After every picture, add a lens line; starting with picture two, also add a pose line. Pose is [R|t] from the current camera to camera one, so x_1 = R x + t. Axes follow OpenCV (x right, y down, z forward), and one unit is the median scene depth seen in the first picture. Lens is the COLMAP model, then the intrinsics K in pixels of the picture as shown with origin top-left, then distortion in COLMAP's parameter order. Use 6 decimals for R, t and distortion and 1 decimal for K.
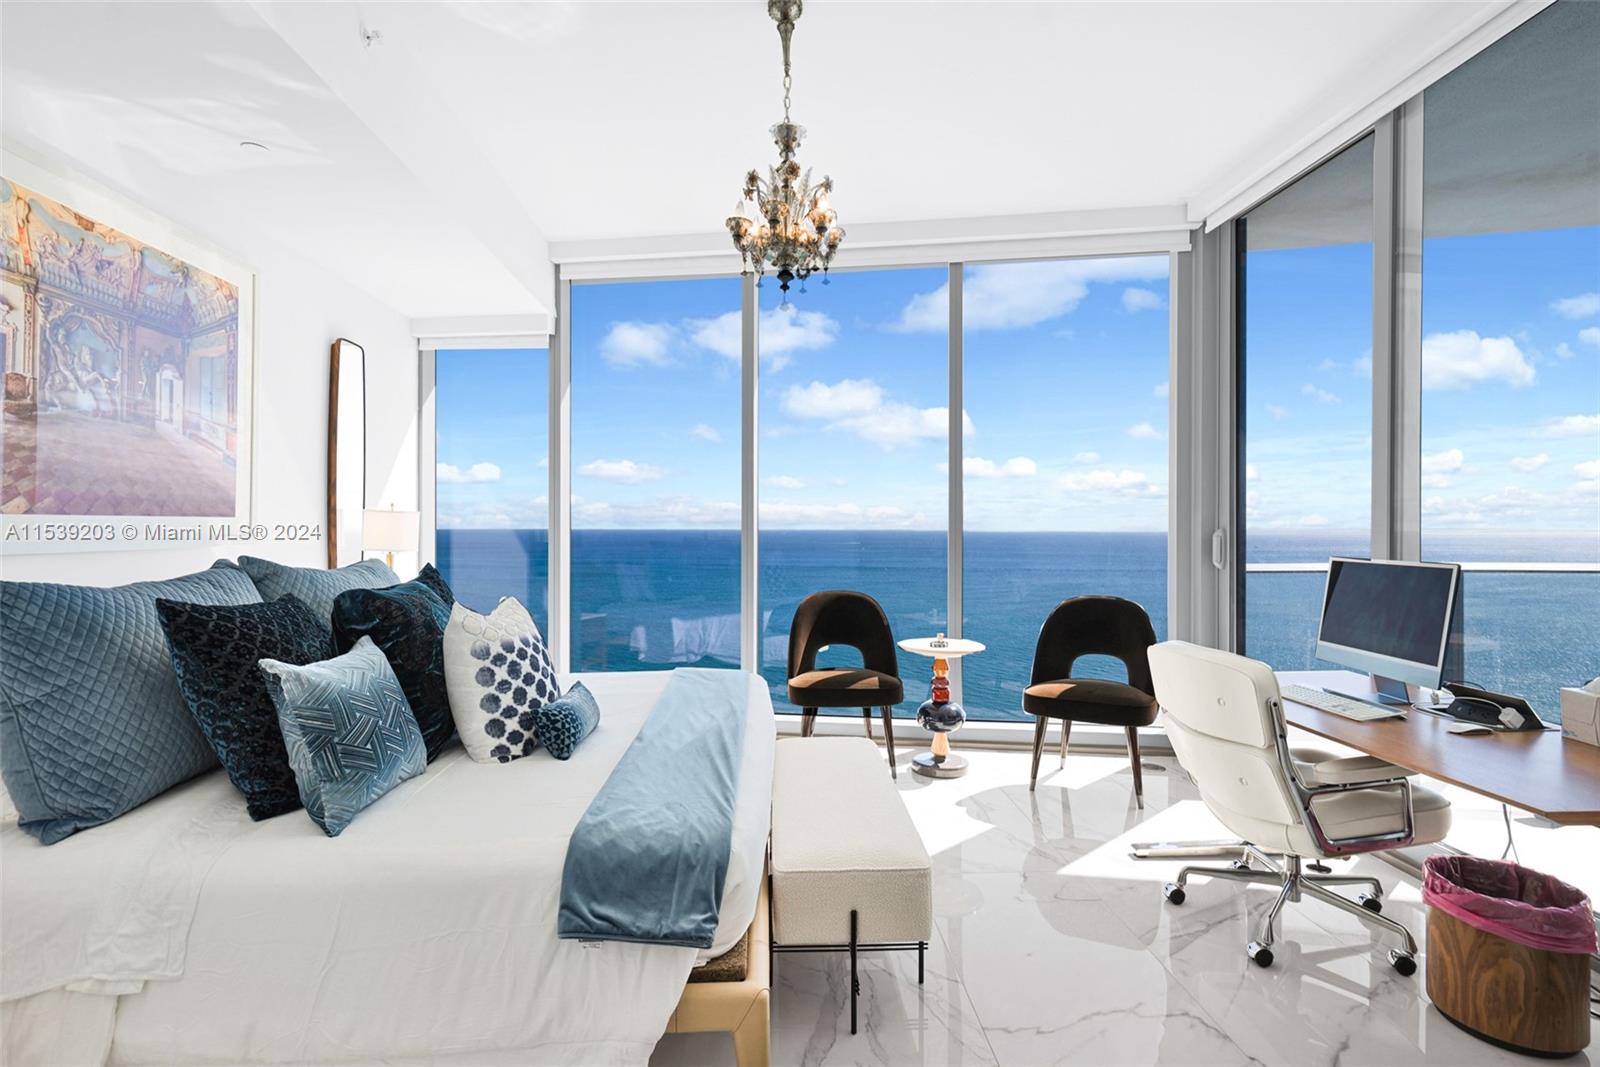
lens RADIAL K [[743.1, 0, 799.2], [0, 743.1, 517.4], [0, 0, 1]] dist [0.001232, 0.000171]
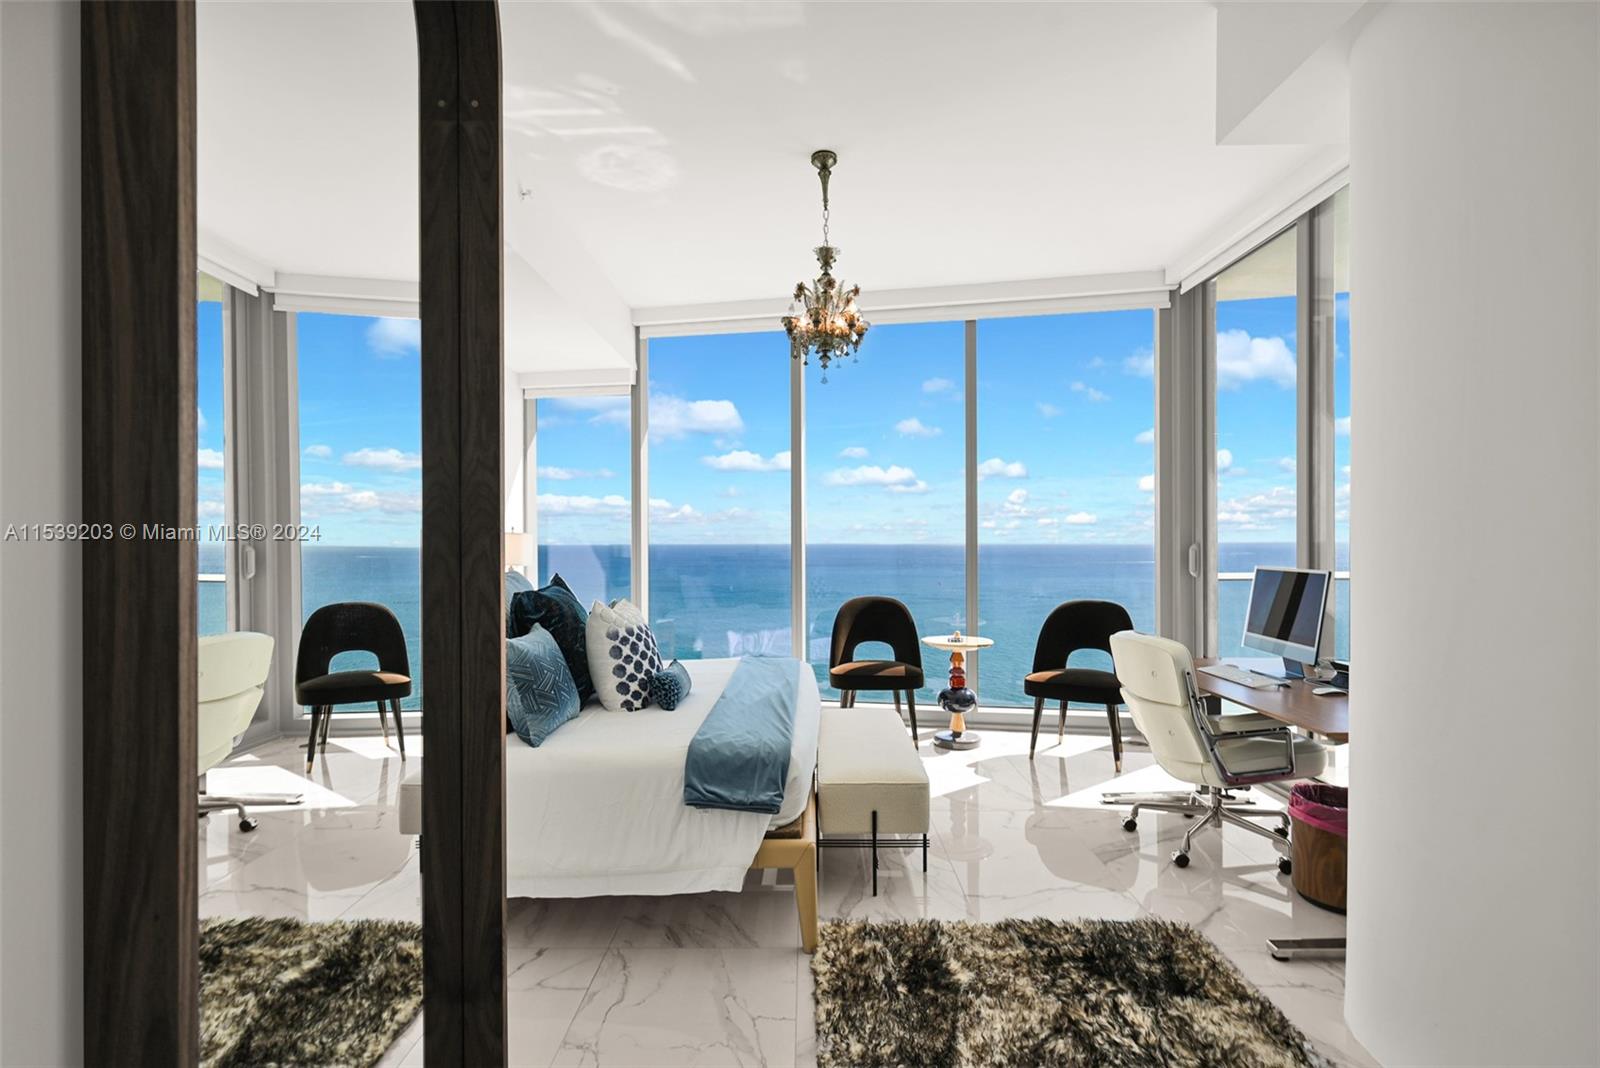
lens RADIAL K [[743.1, 0, 799.2], [0, 743.1, 517.9], [0, 0, 1]] dist [0.001232, 0.000171]
pose [[0.998066, -0.007271, -0.061737, 0.013989], [0.006205, 0.999829, -0.017432, -0.012430], [0.061853, 0.017015, 0.997940, -0.314913]]
